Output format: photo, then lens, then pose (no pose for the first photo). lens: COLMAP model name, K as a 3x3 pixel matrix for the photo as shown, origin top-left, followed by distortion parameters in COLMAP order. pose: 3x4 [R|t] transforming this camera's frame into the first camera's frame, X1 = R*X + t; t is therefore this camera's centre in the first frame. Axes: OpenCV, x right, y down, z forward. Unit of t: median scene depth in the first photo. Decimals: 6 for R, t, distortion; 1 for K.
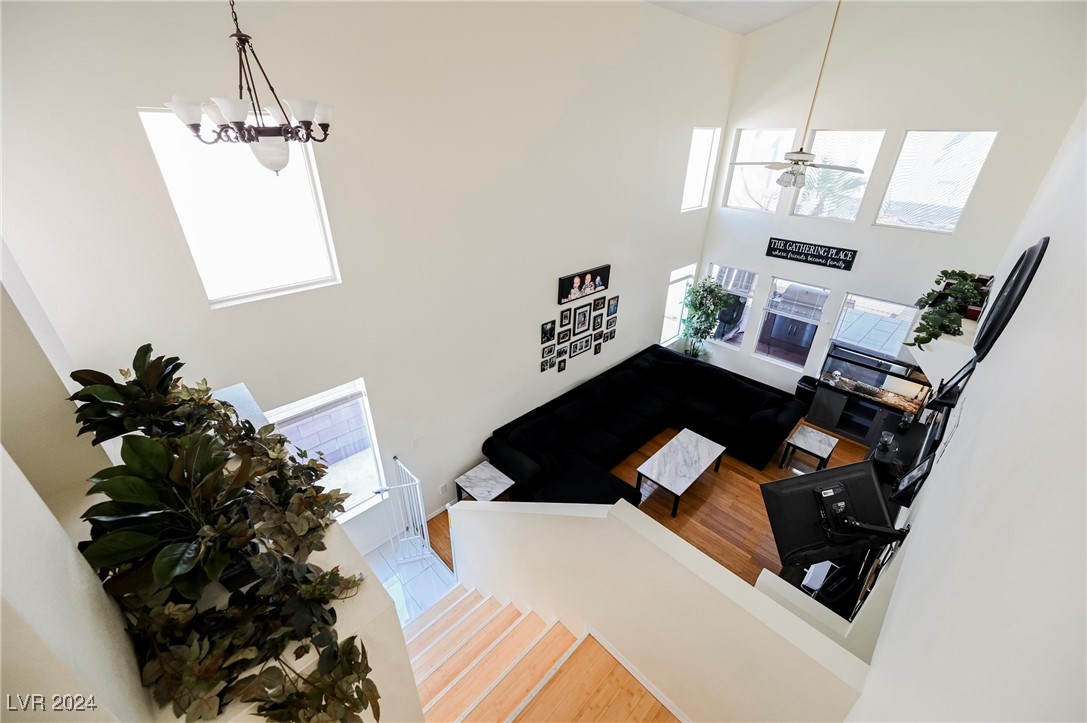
lens RADIAL K [[427.0, 0, 543.3], [0, 427.0, 358.8], [0, 0, 1]] dist [-0.002503, 0.000239]
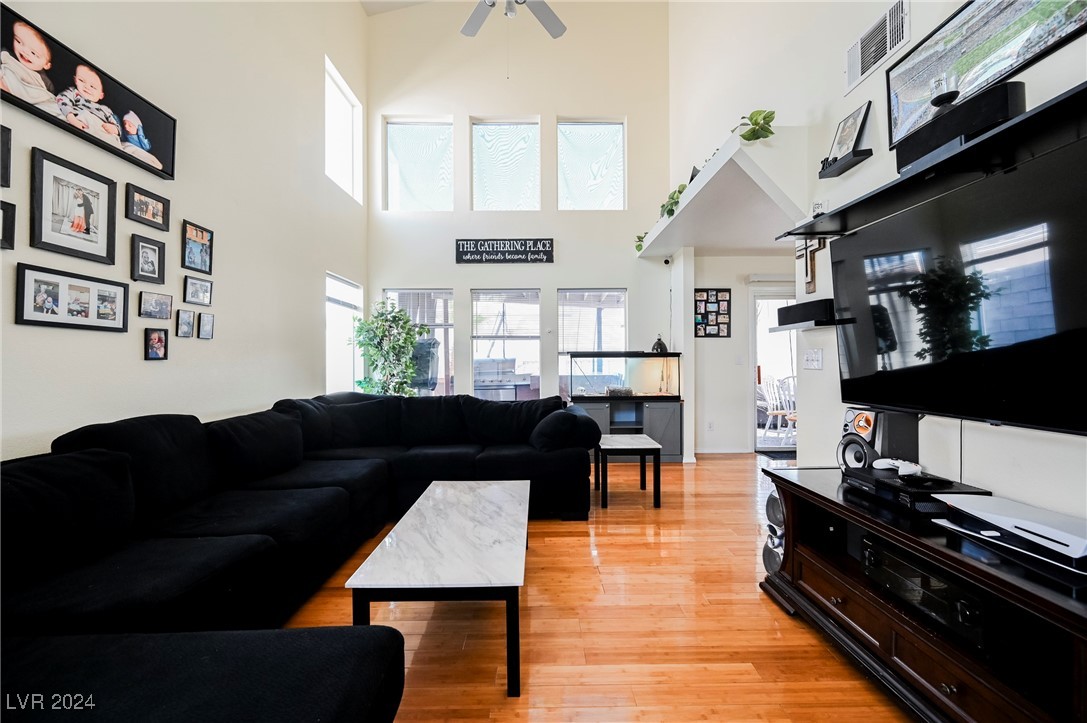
lens RADIAL K [[427.0, 0, 542.9], [0, 427.0, 359.4], [0, 0, 1]] dist [-0.002503, 0.000239]
pose [[0.694461, -0.014064, 0.719393, 0.101892], [0.353580, 0.877435, -0.324173, 0.238580], [-0.626662, 0.479489, 0.614317, 0.618457]]
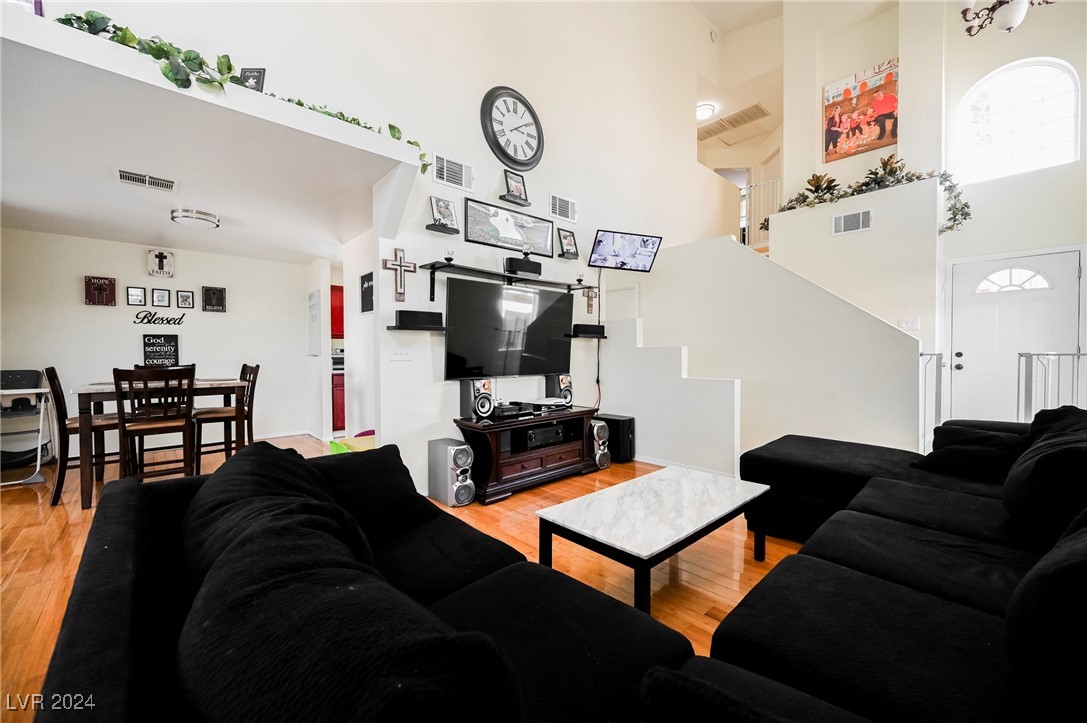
lens RADIAL K [[427.0, 0, 544.8], [0, 427.0, 357.9], [0, 0, 1]] dist [-0.002503, 0.000239]
pose [[-0.999589, -0.009028, 0.027209, 0.394718], [0.005264, 0.875165, 0.483795, -0.064783], [-0.028180, 0.483740, -0.874758, 1.192292]]
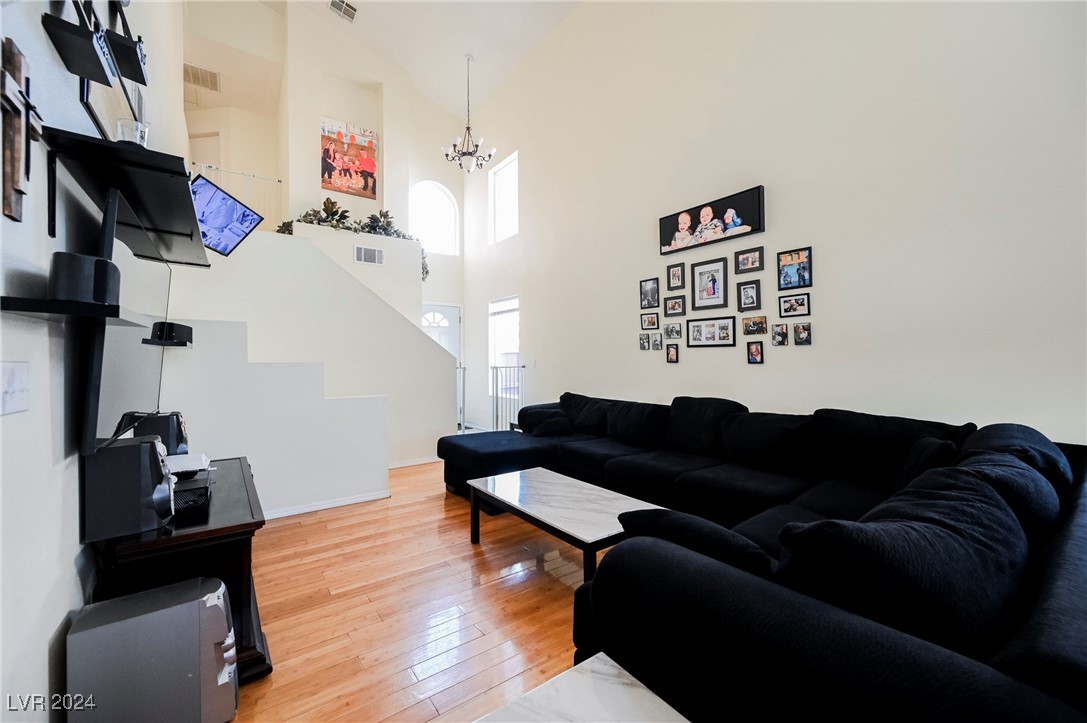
lens RADIAL K [[427.0, 0, 543.4], [0, 427.0, 361.3], [0, 0, 1]] dist [-0.002503, 0.000239]
pose [[-0.142205, -0.009062, -0.989796, 0.729729], [-0.464739, 0.883501, 0.058681, 0.080605], [0.873954, 0.468342, -0.129850, 0.909164]]
